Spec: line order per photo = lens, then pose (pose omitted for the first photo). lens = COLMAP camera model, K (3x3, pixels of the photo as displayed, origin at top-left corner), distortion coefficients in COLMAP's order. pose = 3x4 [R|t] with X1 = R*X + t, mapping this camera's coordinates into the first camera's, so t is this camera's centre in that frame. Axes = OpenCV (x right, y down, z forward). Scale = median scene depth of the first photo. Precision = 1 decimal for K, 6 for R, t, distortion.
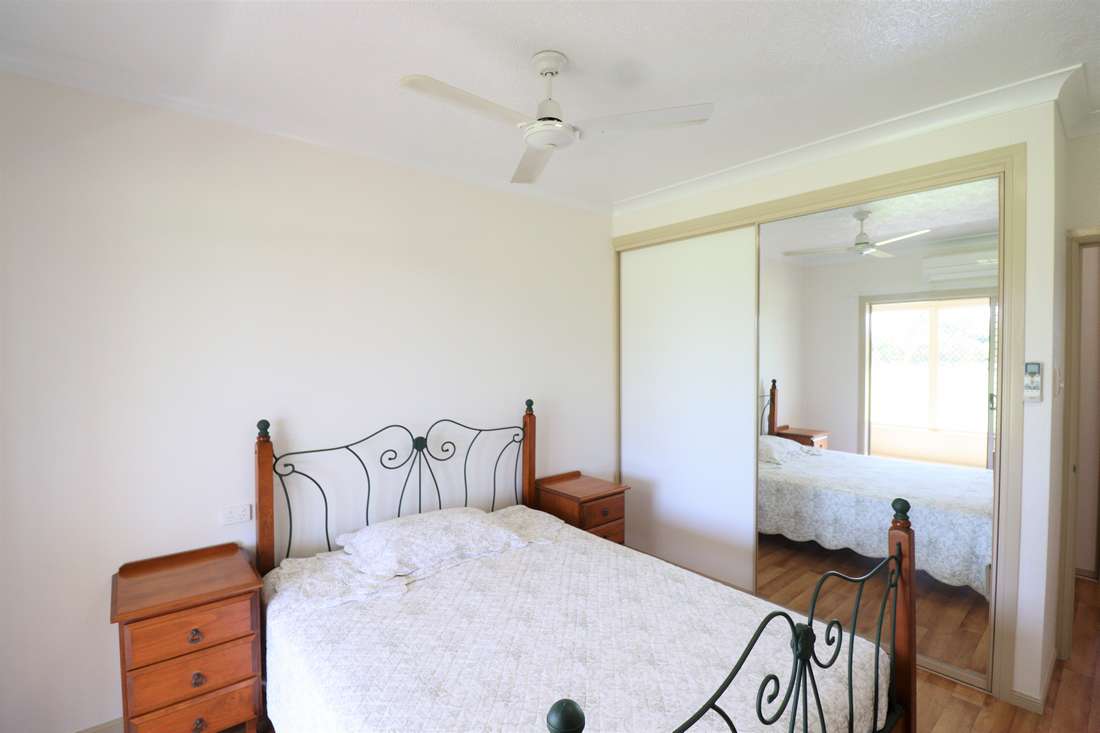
lens RADIAL K [[509.8, 0, 548.0], [0, 509.8, 360.8], [0, 0, 1]] dist [-0.012223, -0.002398]
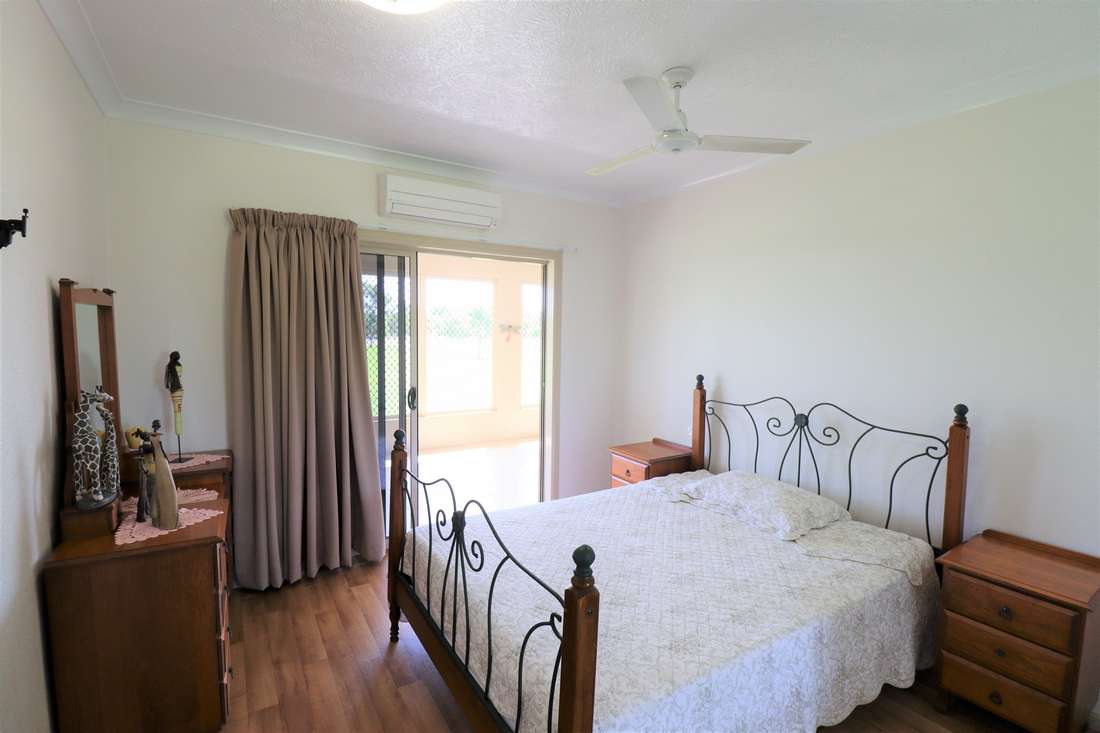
lens RADIAL K [[509.8, 0, 548.7], [0, 509.8, 368.6], [0, 0, 1]] dist [-0.012223, -0.002398]
pose [[-0.149712, 0.084987, -0.985070, 0.837831], [-0.025351, 0.995641, 0.089752, -0.023718], [0.988405, 0.038409, -0.146905, 0.630778]]
